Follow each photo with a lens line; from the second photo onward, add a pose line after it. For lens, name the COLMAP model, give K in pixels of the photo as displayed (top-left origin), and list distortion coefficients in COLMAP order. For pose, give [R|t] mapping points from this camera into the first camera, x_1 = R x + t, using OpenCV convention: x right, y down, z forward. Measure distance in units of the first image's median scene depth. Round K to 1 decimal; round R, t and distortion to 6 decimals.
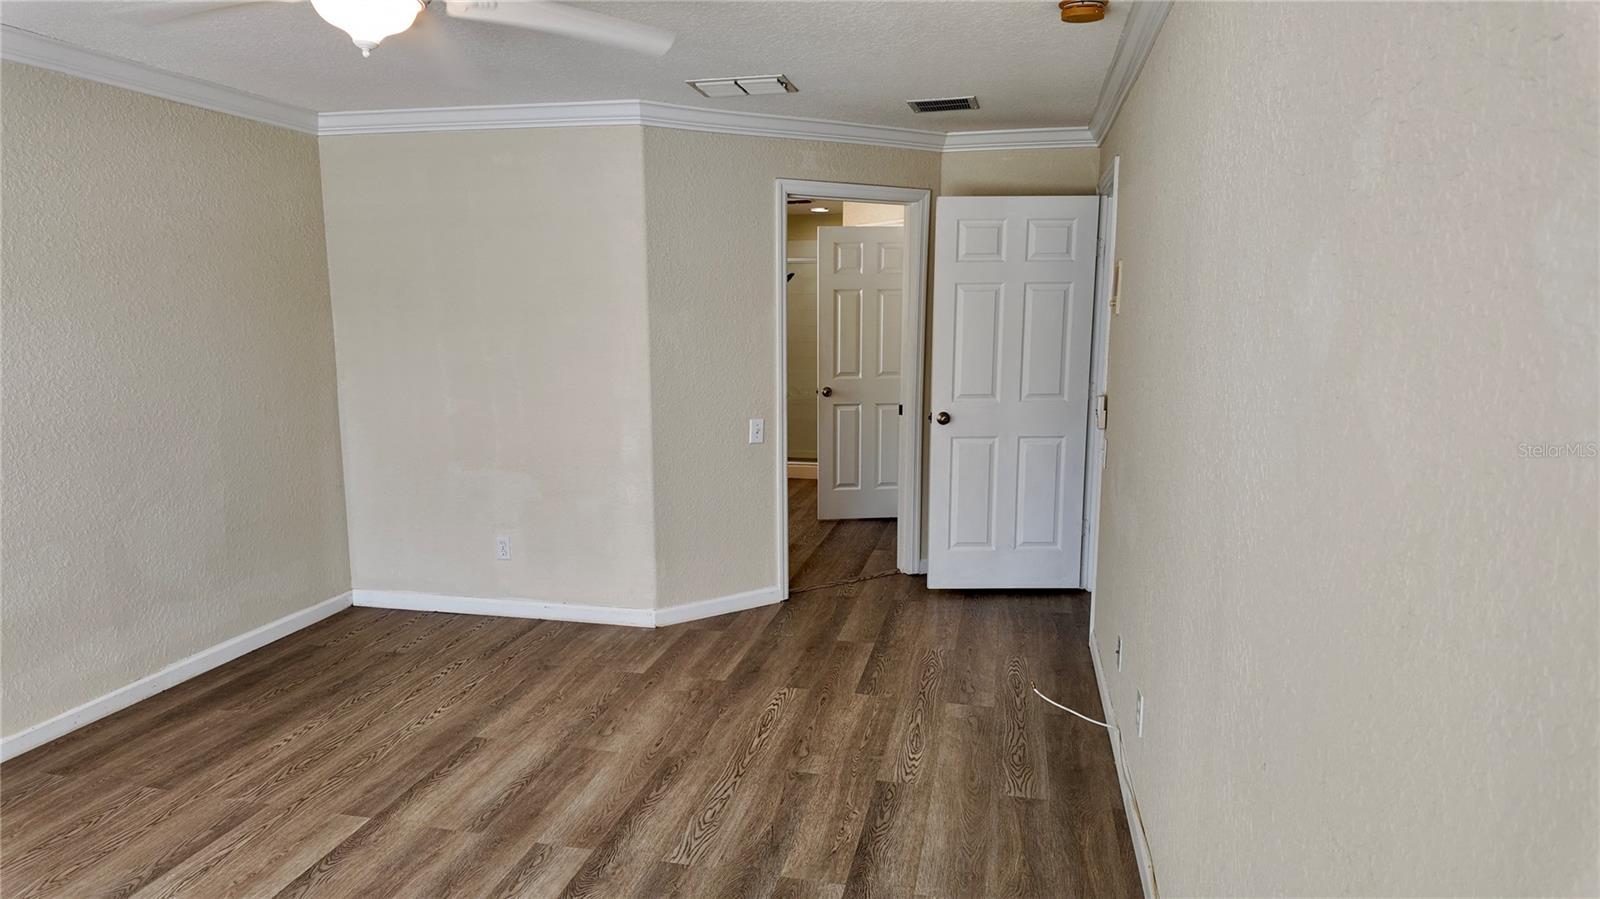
lens RADIAL K [[925.8, 0, 798.6], [0, 925.8, 451.7], [0, 0, 1]] dist [0.008226, -0.001608]
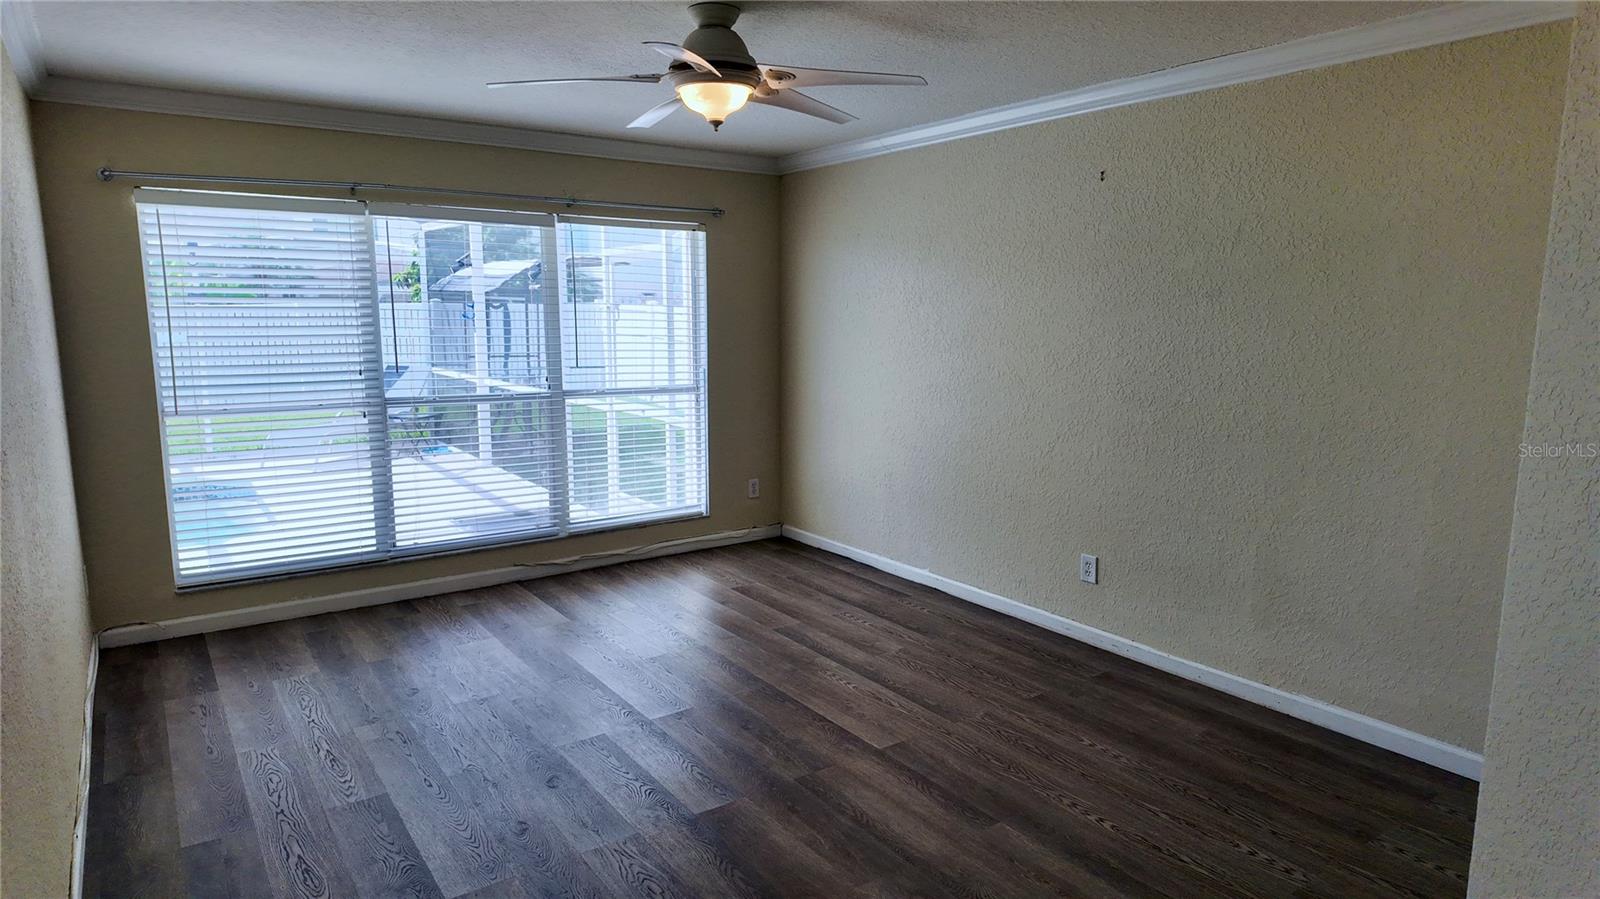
lens RADIAL K [[925.8, 0, 796.4], [0, 925.8, 448.0], [0, 0, 1]] dist [0.008226, -0.001608]
pose [[-0.666702, 0.108288, -0.737416, 0.352214], [-0.116002, 0.962256, 0.246183, -0.199483], [0.736242, 0.249673, -0.628977, 1.325760]]
